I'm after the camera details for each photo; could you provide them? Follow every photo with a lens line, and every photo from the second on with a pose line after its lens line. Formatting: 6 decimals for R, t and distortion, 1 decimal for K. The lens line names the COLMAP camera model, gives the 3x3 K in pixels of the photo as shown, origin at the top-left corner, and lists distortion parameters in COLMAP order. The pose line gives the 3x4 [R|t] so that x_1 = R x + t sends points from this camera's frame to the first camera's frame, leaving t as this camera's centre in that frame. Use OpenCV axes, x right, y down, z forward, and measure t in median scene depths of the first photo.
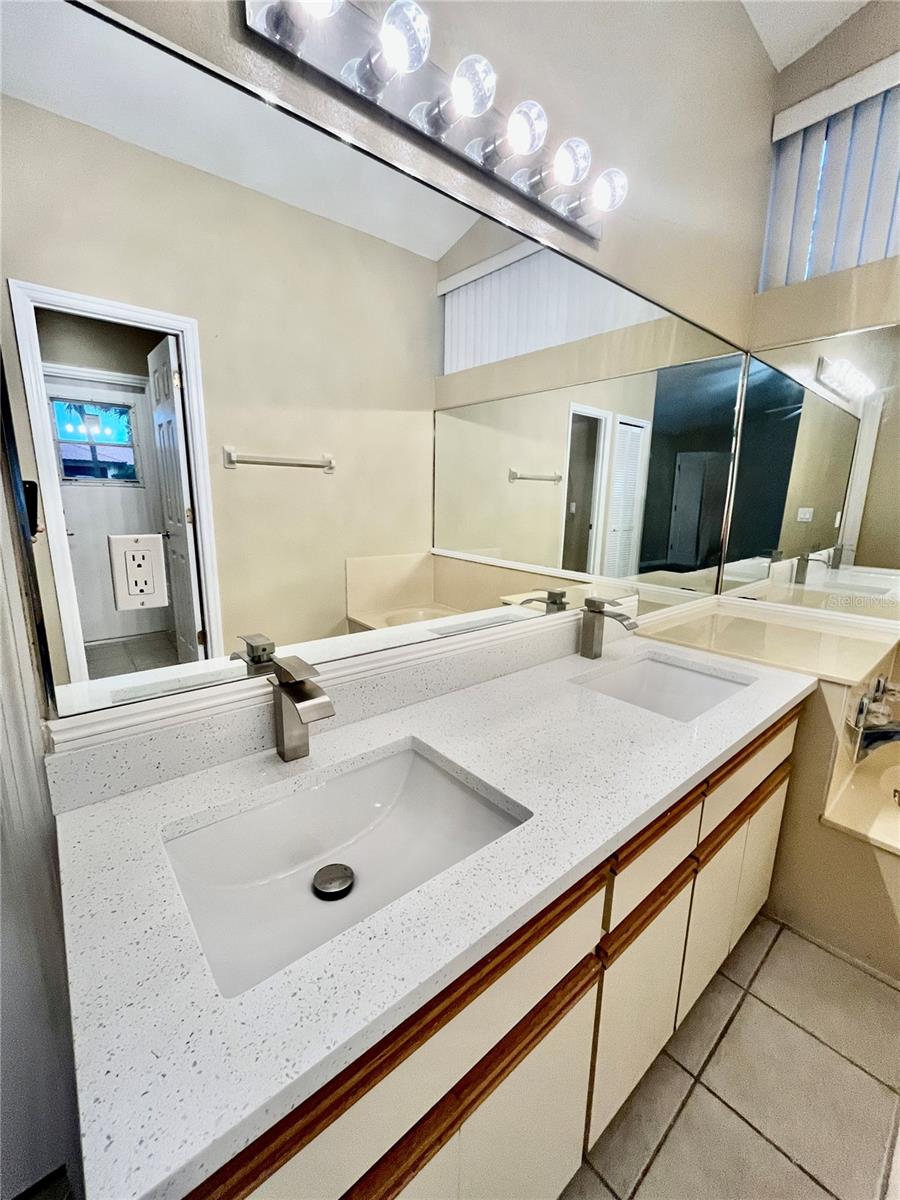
lens RADIAL K [[489.0, 0, 450.4], [0, 489.0, 601.9], [0, 0, 1]] dist [-0.001737, 0.000128]
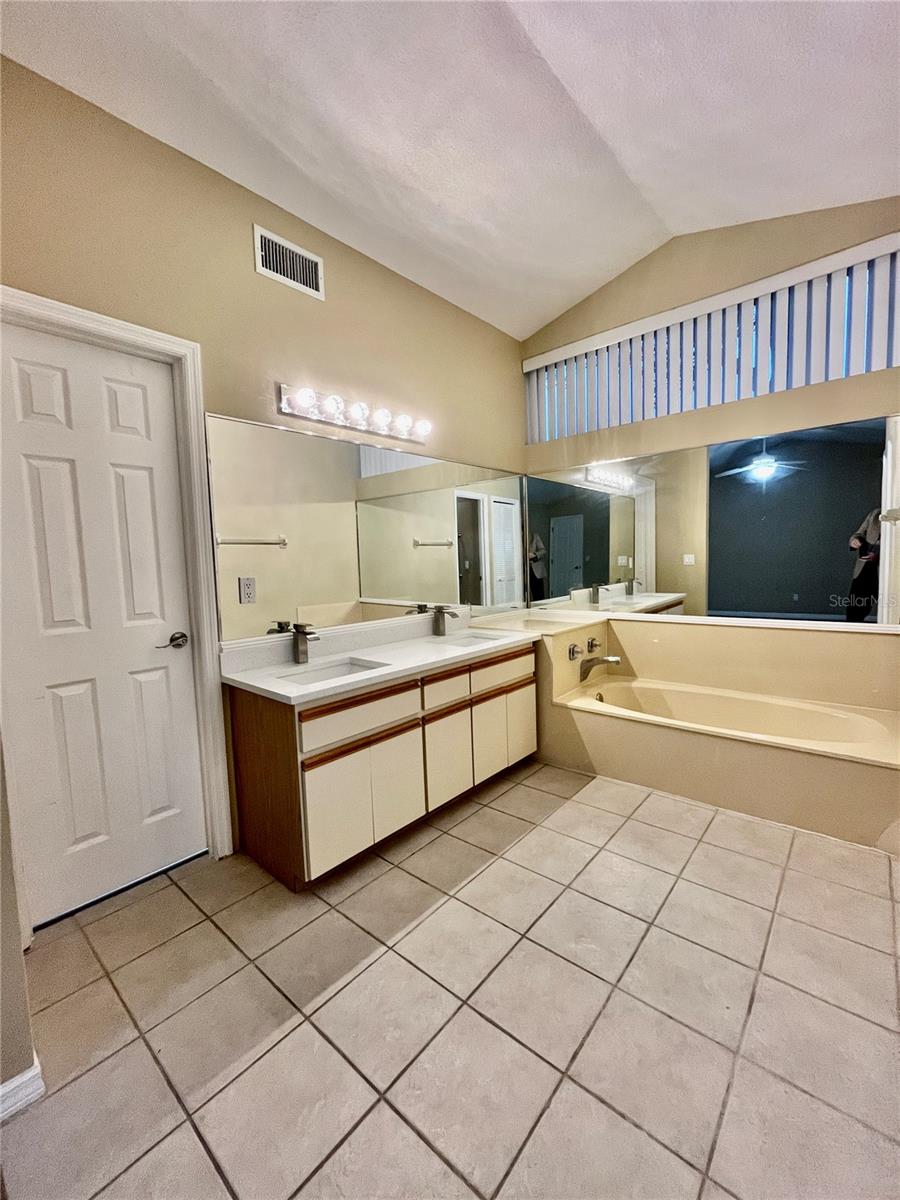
lens RADIAL K [[489.0, 0, 450.4], [0, 489.0, 601.9], [0, 0, 1]] dist [-0.001737, 0.000128]
pose [[0.988655, -0.058771, 0.138231, 0.025934], [0.075749, 0.989764, -0.120955, 0.093014], [-0.129707, 0.130053, 0.982986, -0.406291]]
